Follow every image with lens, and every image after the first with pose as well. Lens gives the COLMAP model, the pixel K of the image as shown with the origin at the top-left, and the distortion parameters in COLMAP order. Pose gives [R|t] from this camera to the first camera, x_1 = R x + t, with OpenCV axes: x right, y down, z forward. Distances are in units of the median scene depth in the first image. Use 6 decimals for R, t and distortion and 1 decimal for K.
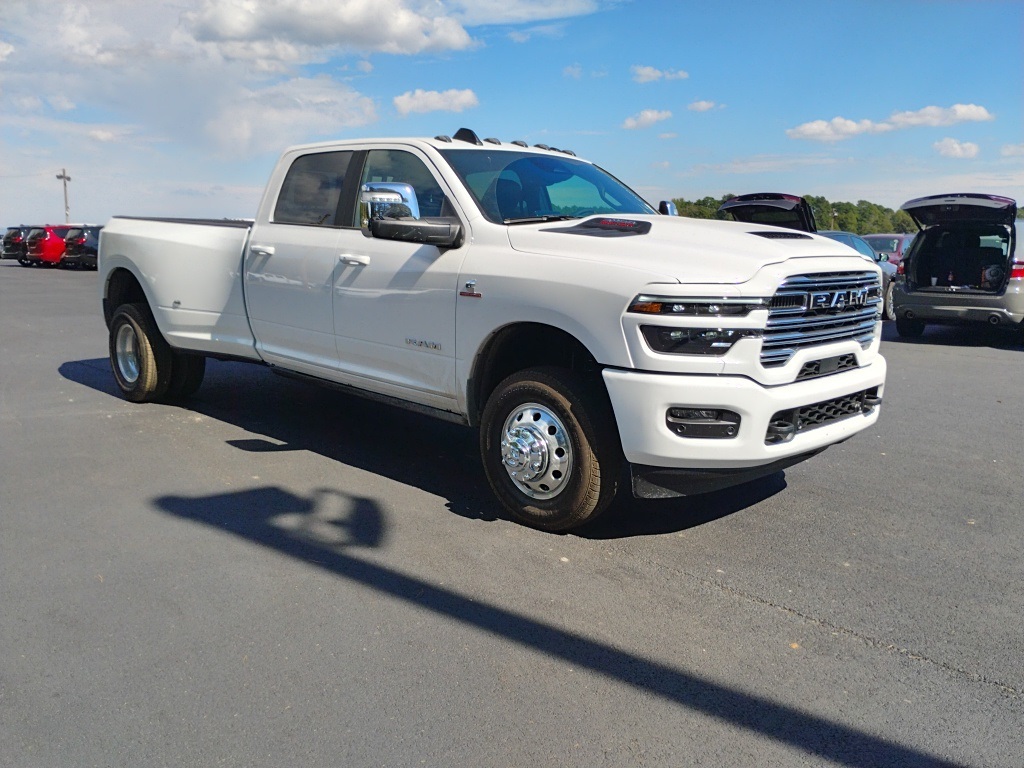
lens RADIAL K [[853.4, 0, 512.0], [0, 853.4, 384.0], [0, 0, 1]] dist [0.075391, -0.098228]
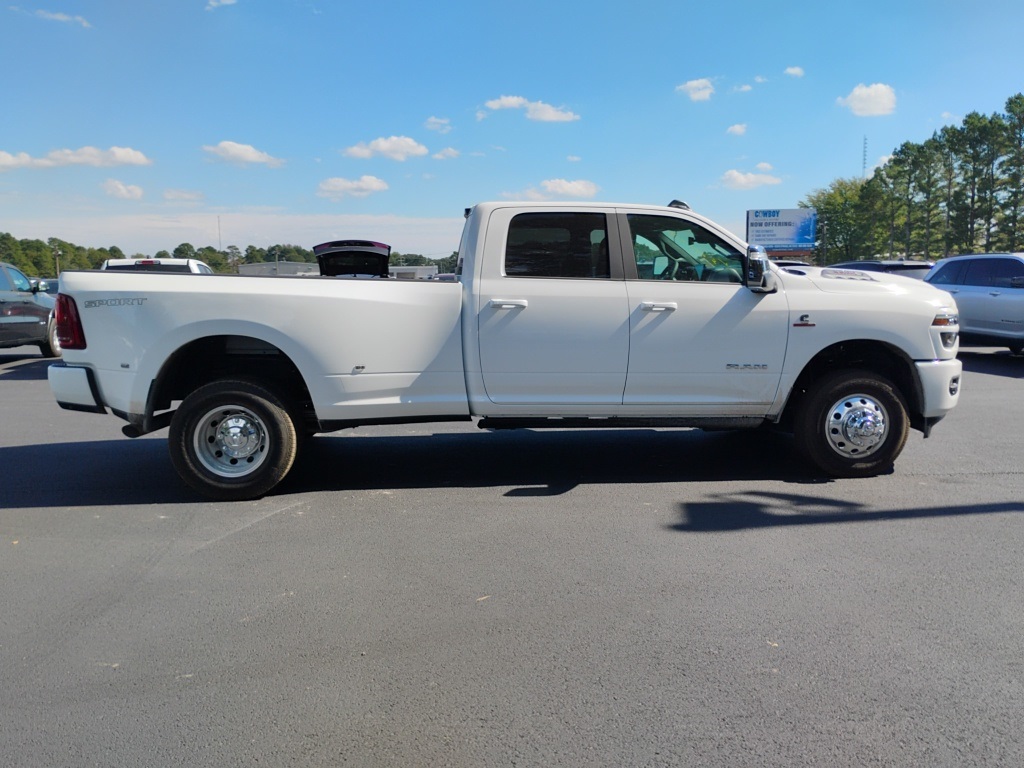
lens RADIAL K [[853.4, 0, 512.0], [0, 853.4, 384.0], [0, 0, 1]] dist [0.075391, -0.098228]
pose [[0.639408, -0.113946, 0.760377, -0.878887], [0.146431, 0.988903, 0.025056, -0.069890], [-0.754795, 0.095322, 0.648998, 0.281126]]
